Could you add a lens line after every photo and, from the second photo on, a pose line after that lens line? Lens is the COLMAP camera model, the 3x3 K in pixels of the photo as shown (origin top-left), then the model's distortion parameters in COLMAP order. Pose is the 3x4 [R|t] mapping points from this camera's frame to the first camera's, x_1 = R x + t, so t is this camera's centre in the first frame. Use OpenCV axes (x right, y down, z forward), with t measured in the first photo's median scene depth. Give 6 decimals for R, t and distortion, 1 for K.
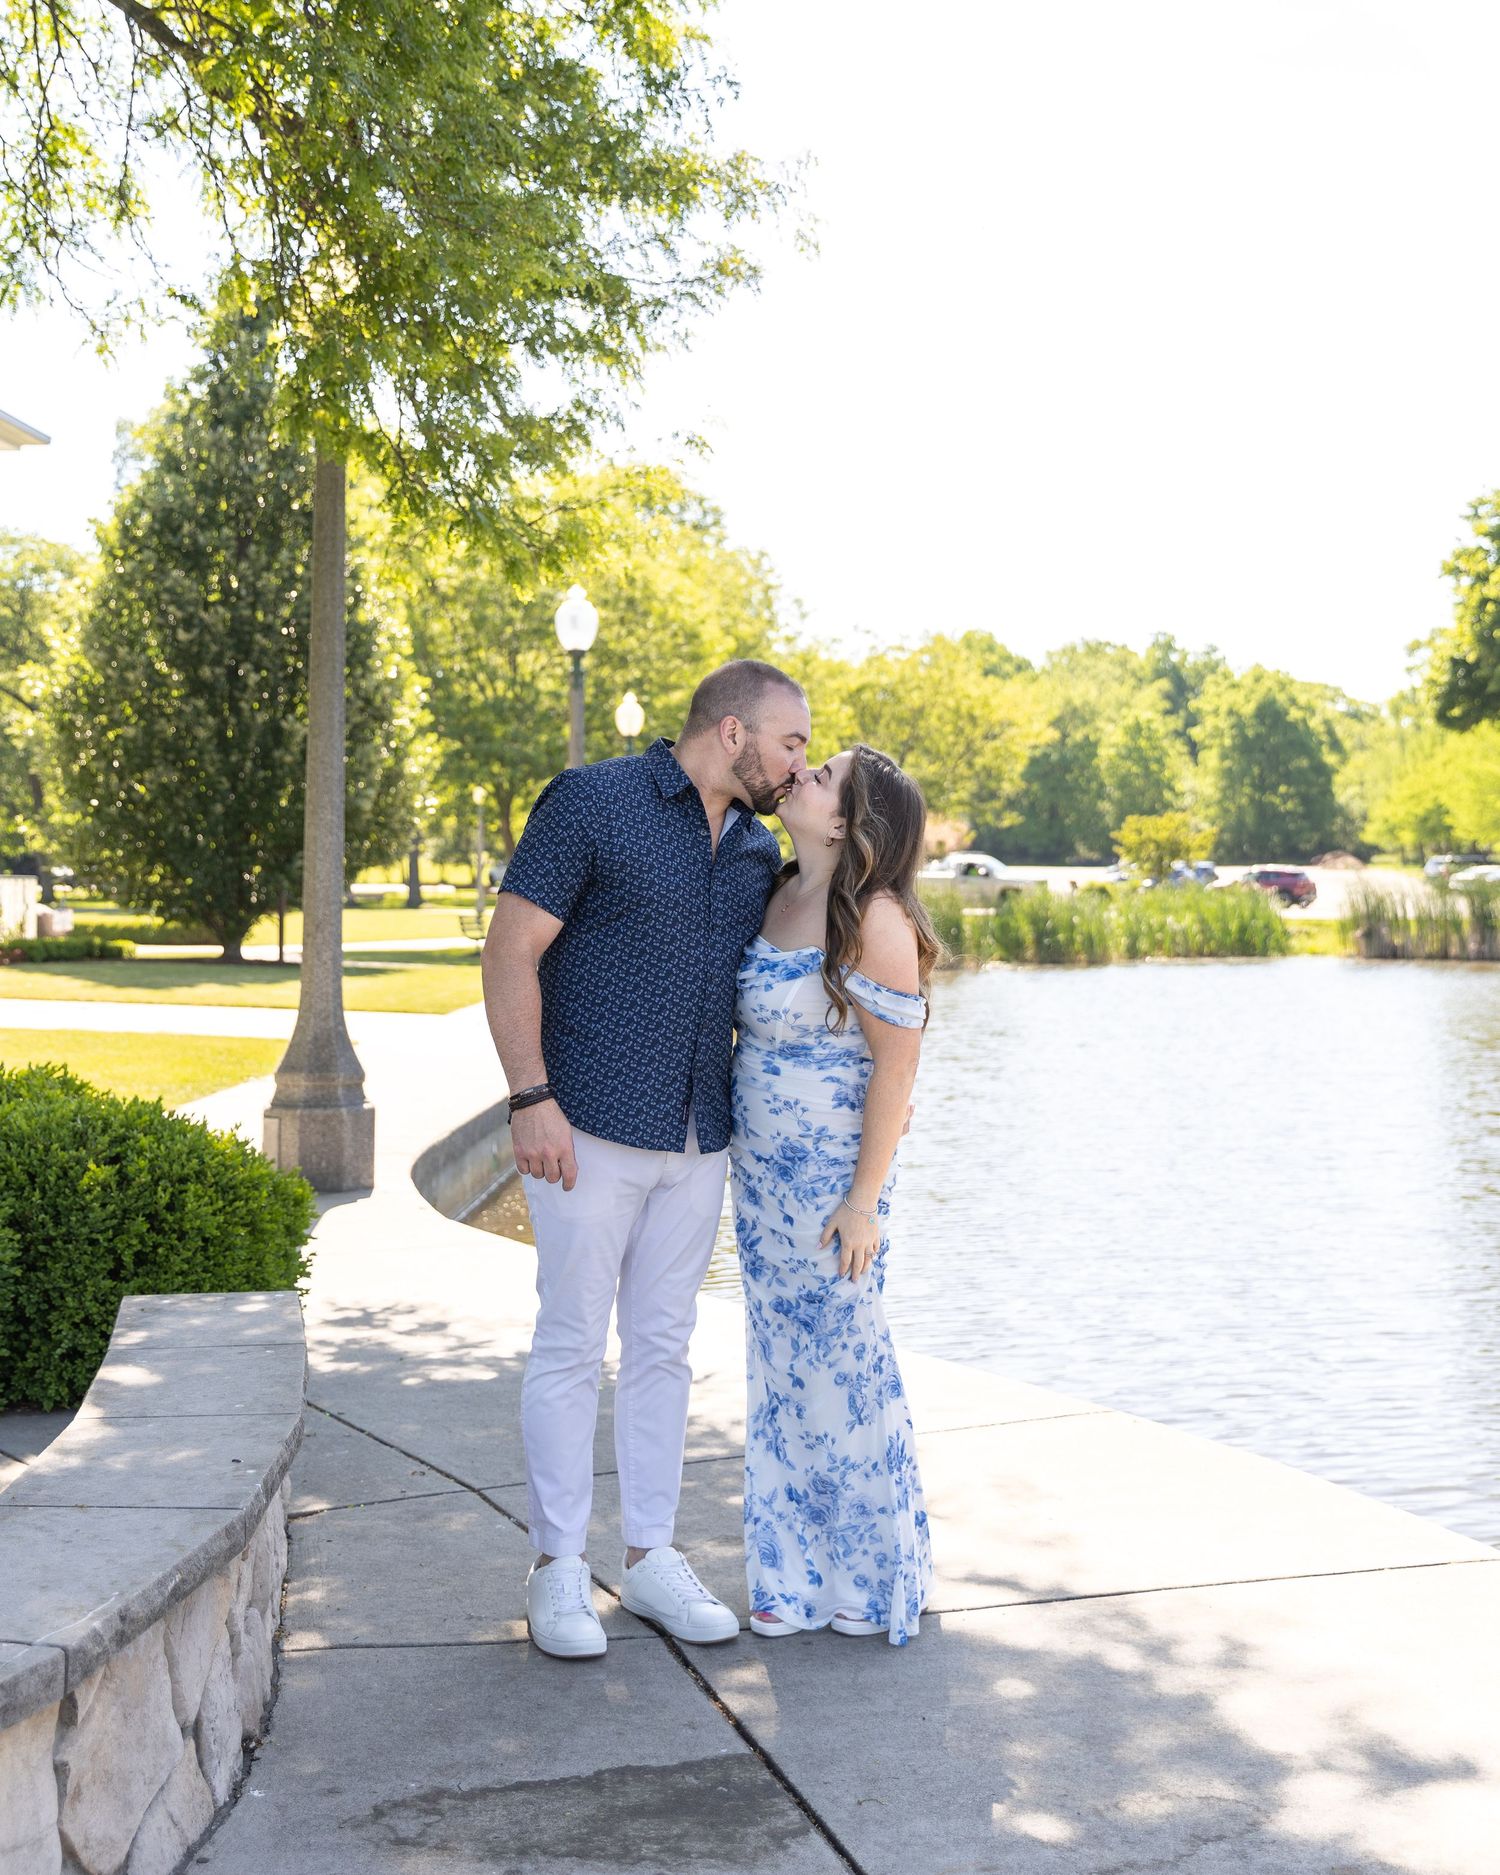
lens RADIAL K [[3110.6, 0, 745.1], [0, 3110.6, 898.4], [0, 0, 1]] dist [0.009289, -0.035244]
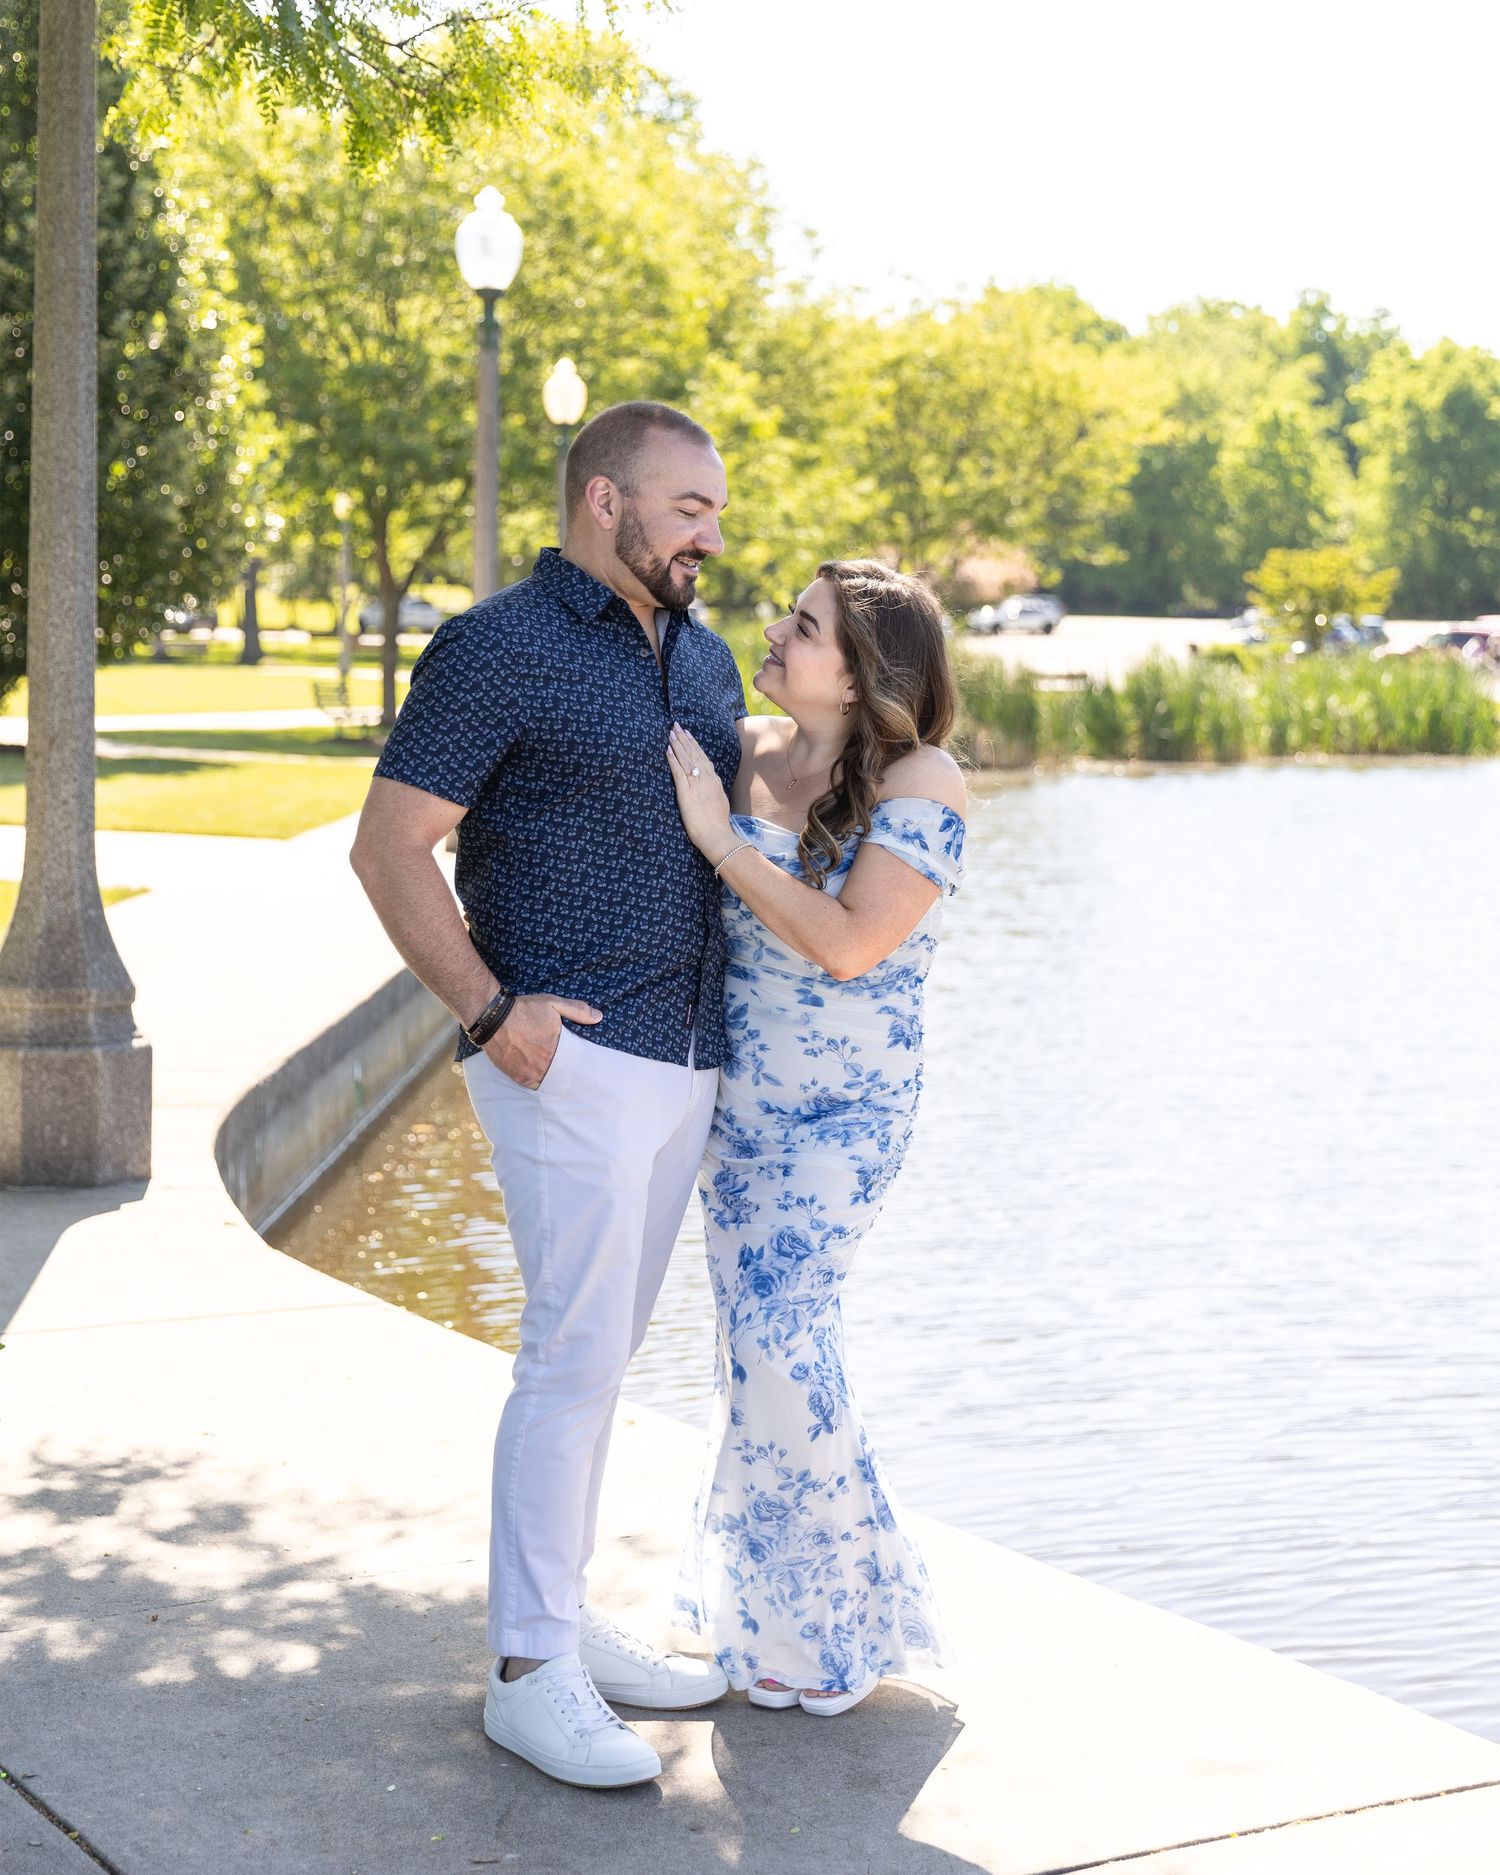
lens RADIAL K [[3433.1, 0, 753.9], [0, 3433.1, 883.2], [0, 0, 1]] dist [0.033614, 0.054179]
pose [[0.999455, 0.012730, 0.030461, -0.016445], [-0.015098, 0.996775, 0.078814, -0.011373], [-0.029360, -0.079231, 0.996424, 0.231454]]
